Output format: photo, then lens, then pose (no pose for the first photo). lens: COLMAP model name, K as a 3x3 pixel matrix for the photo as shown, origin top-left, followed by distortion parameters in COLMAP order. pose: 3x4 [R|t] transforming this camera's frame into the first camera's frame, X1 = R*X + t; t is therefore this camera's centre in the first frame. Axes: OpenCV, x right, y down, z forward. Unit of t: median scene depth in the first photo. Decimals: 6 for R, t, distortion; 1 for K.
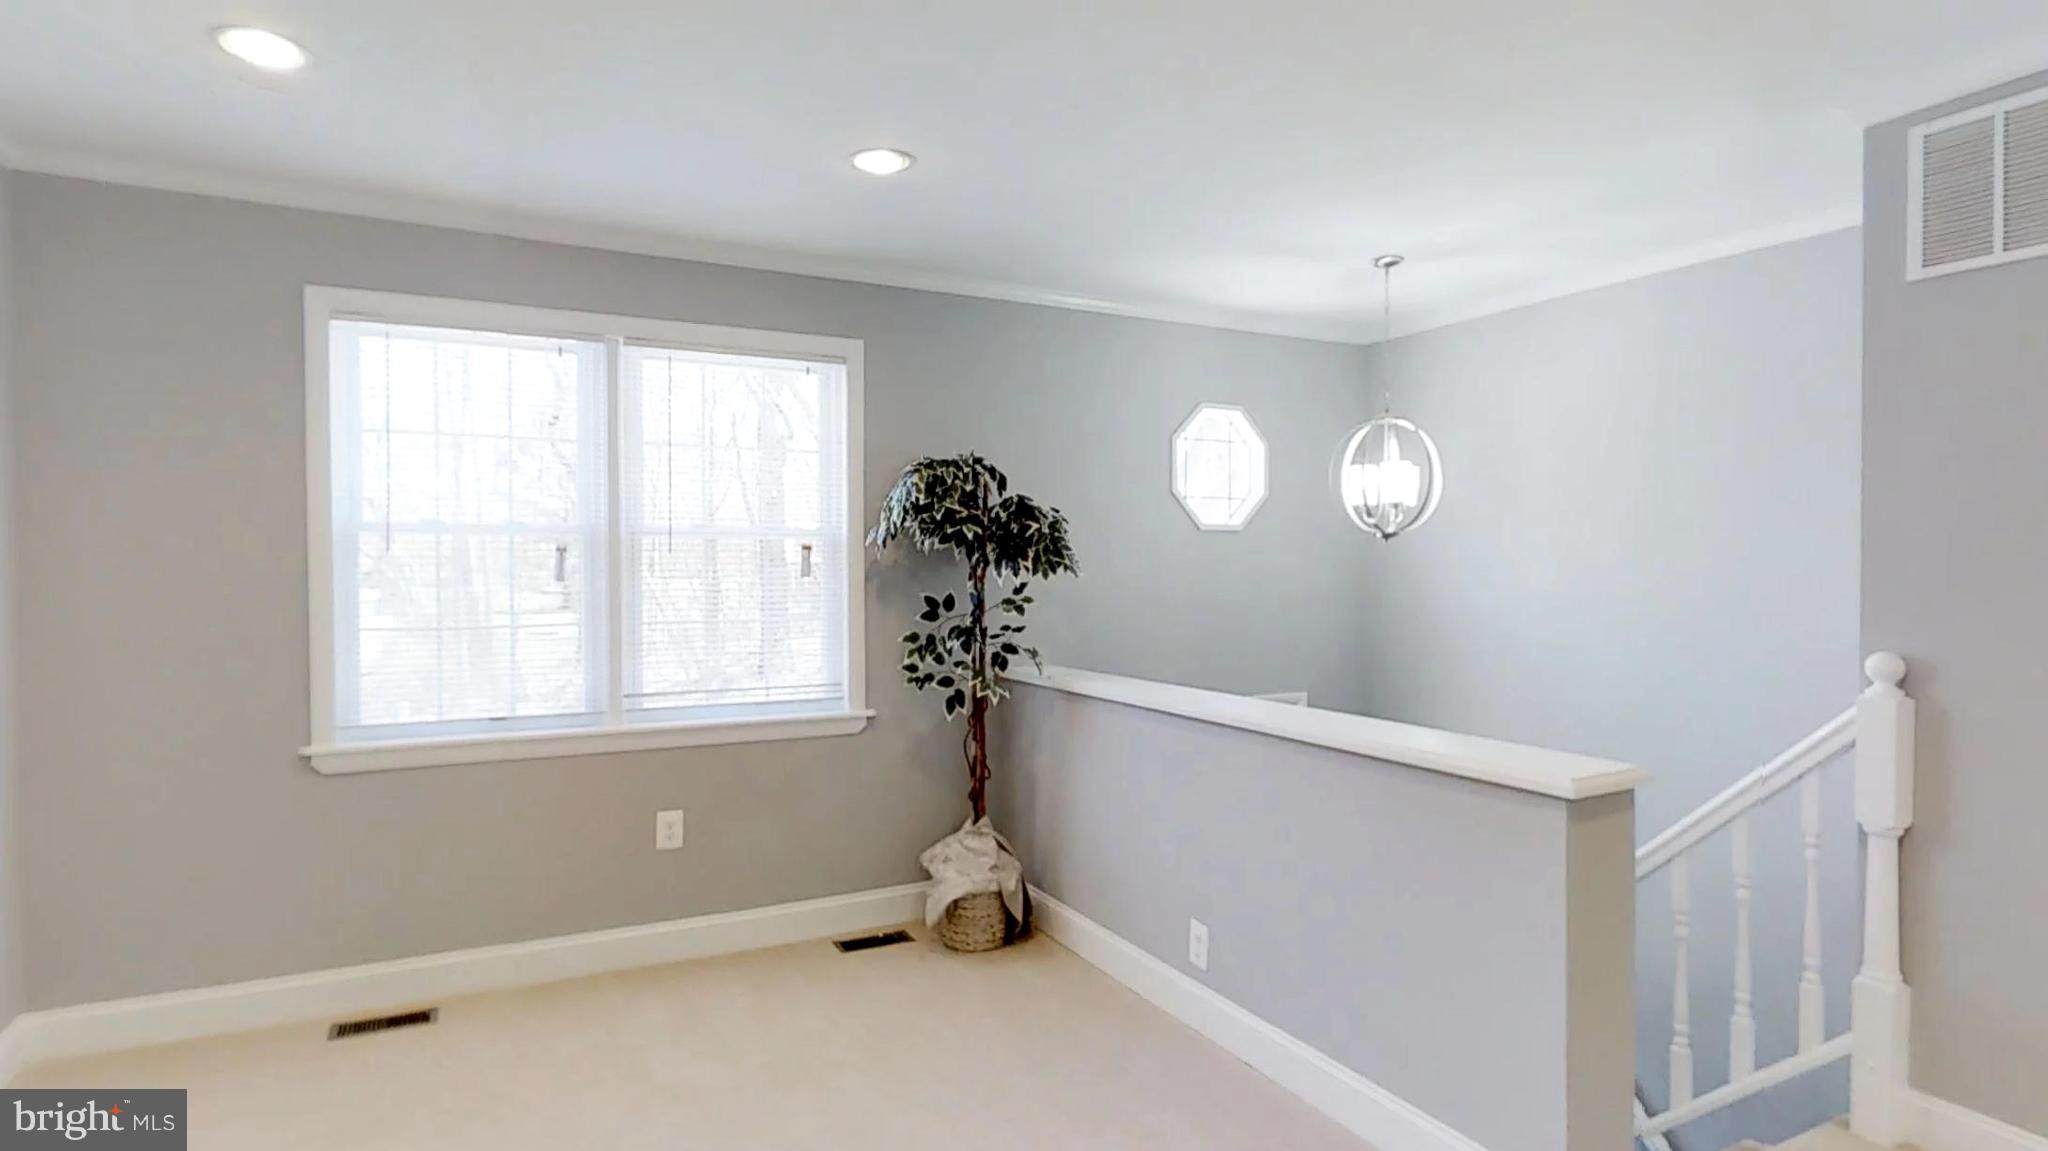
lens RADIAL K [[1053.2, 0, 1023.0], [0, 1053.2, 572.1], [0, 0, 1]] dist [0.001778, 0.000258]
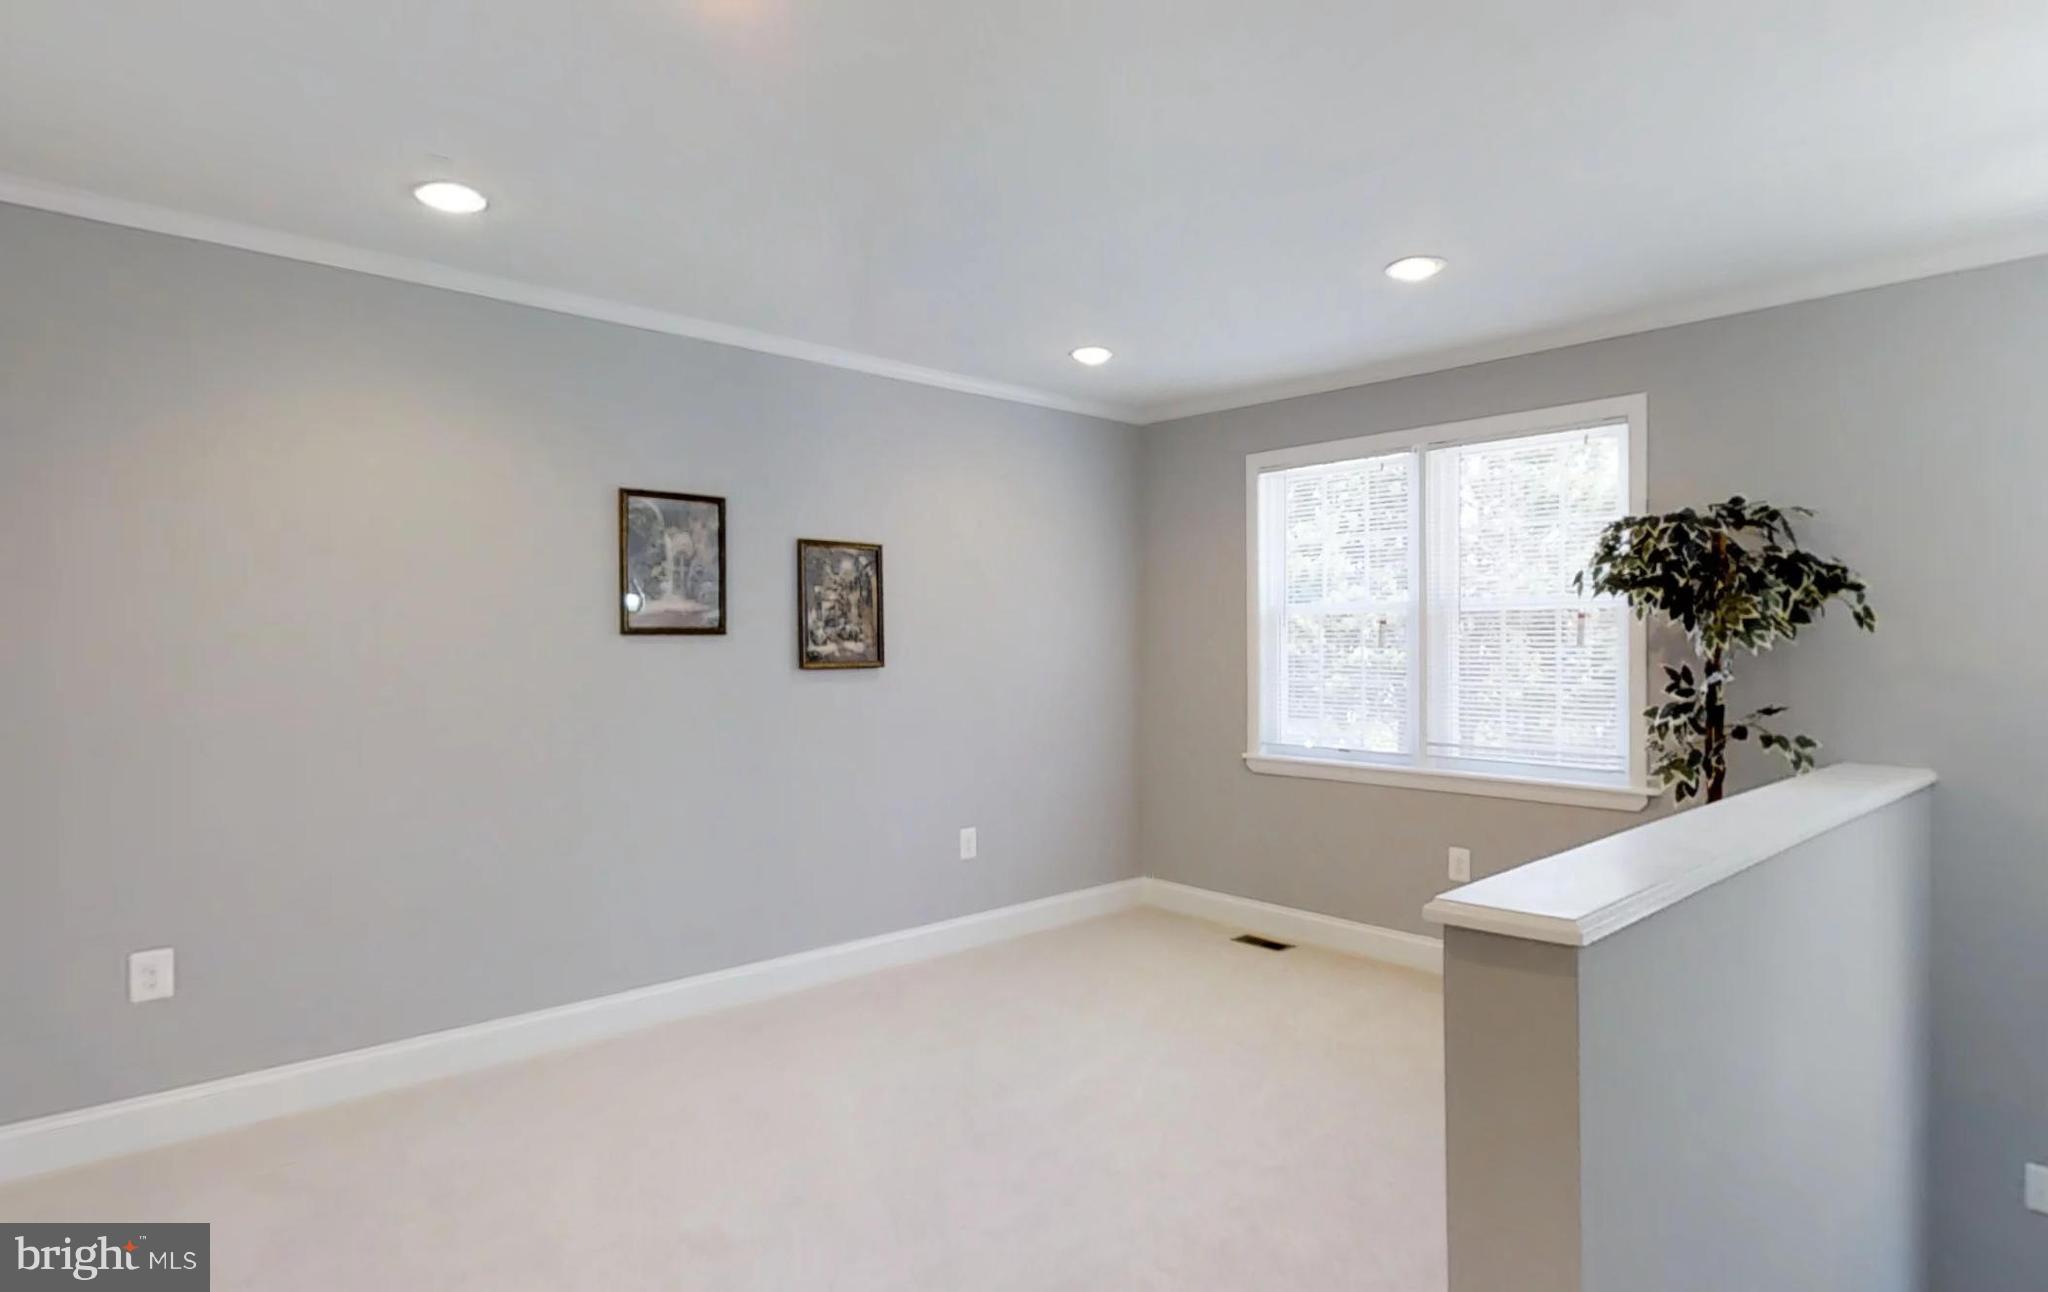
lens RADIAL K [[1078.7, 0, 1138.8], [0, 1078.7, 643.6], [0, 0, 1]] dist [0.002127, 0.000069]
pose [[0.334982, 0.003810, -0.942217, 0.659741], [-0.001498, 0.999993, 0.003511, -0.000024], [0.942223, 0.000235, 0.334985, 0.276990]]
